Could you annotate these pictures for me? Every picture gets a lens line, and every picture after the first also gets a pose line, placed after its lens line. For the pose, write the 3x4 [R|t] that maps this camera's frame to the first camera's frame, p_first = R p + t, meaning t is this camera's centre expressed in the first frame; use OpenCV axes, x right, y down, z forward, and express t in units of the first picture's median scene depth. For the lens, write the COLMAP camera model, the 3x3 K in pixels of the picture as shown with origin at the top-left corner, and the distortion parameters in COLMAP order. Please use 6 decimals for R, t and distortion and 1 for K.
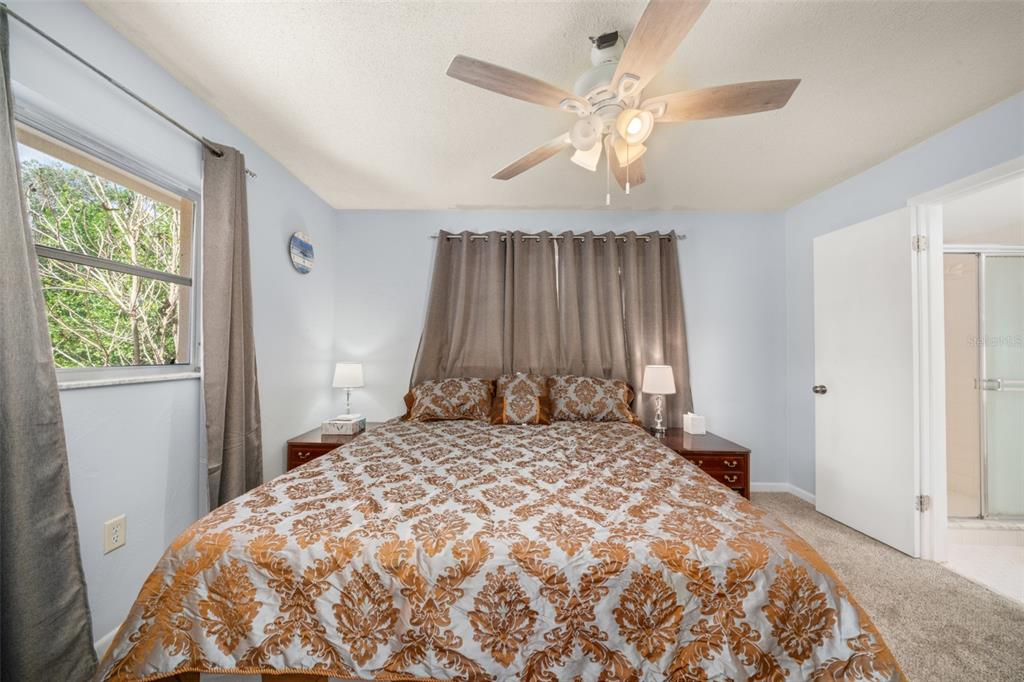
lens RADIAL K [[349.5, 0, 509.5], [0, 349.5, 343.4], [0, 0, 1]] dist [-0.005469, -0.000451]
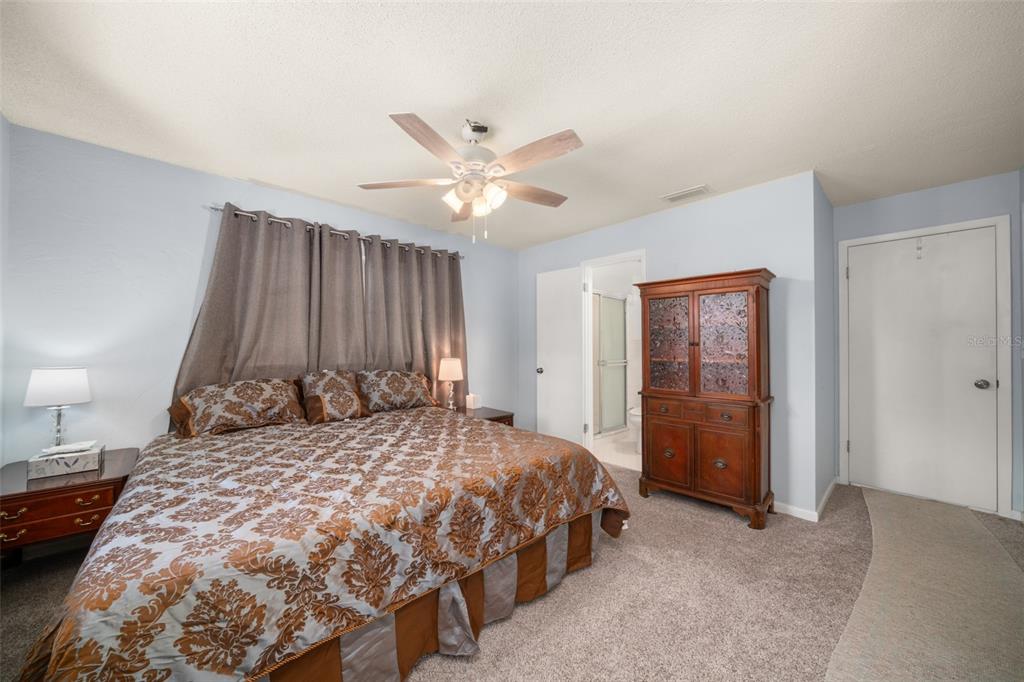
lens RADIAL K [[351.9, 0, 503.1], [0, 351.9, 340.4], [0, 0, 1]] dist [-0.002739, 0.000002]
pose [[0.737928, 0.005127, 0.674860, -0.398669], [-0.008498, 0.999962, 0.001696, -0.006803], [-0.674826, -0.006986, 0.737944, -0.085658]]
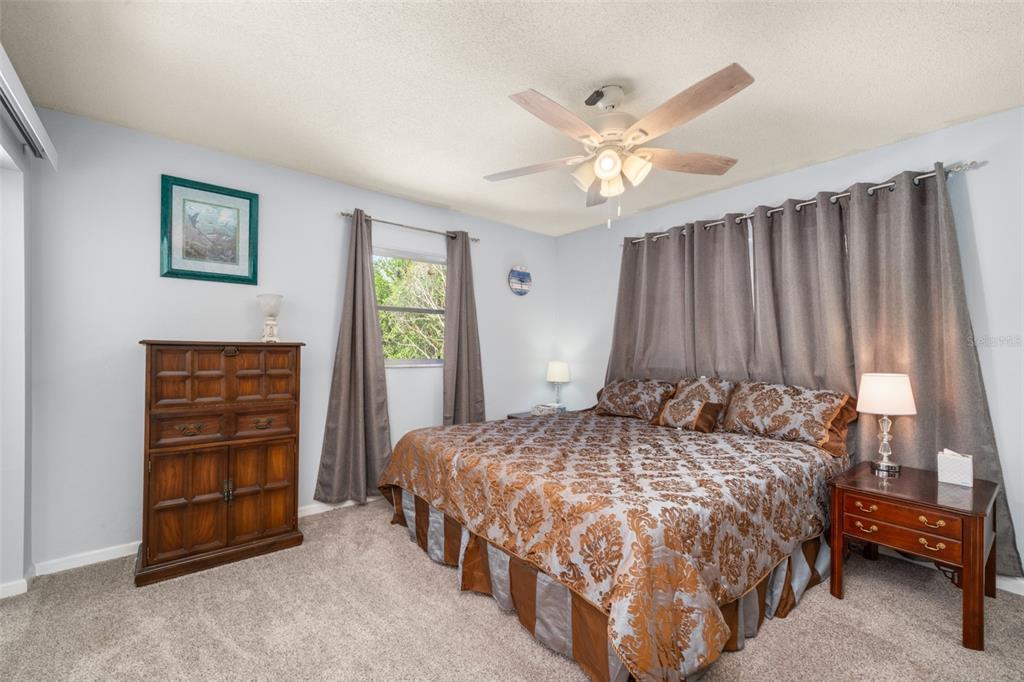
lens RADIAL K [[423.3, 0, 516.9], [0, 423.3, 343.7], [0, 0, 1]] dist [-0.008284, -0.000212]
pose [[0.658567, -0.014056, -0.752391, 0.789025], [0.011757, 0.999896, -0.008389, 0.003640], [0.752430, -0.003321, 0.658664, -0.128196]]
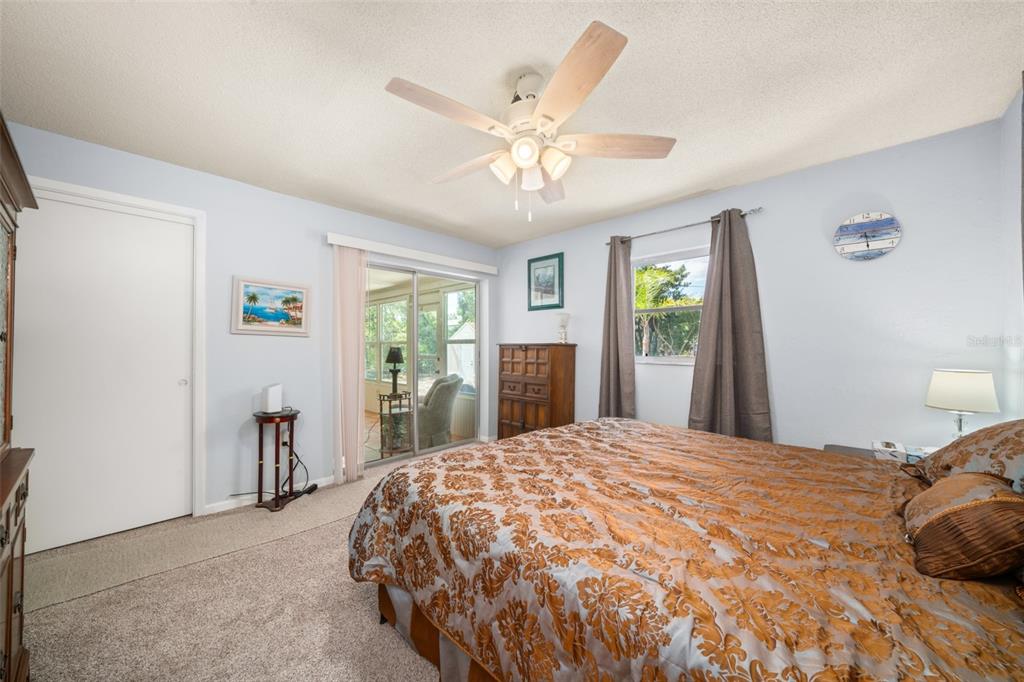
lens RADIAL K [[379.6, 0, 505.0], [0, 379.6, 344.6], [0, 0, 1]] dist [-0.002539, 0.000017]
pose [[-0.698102, -0.010648, -0.715919, 0.844516], [0.007853, 0.999715, -0.022527, 0.025306], [0.715955, -0.021348, -0.697820, 1.239387]]
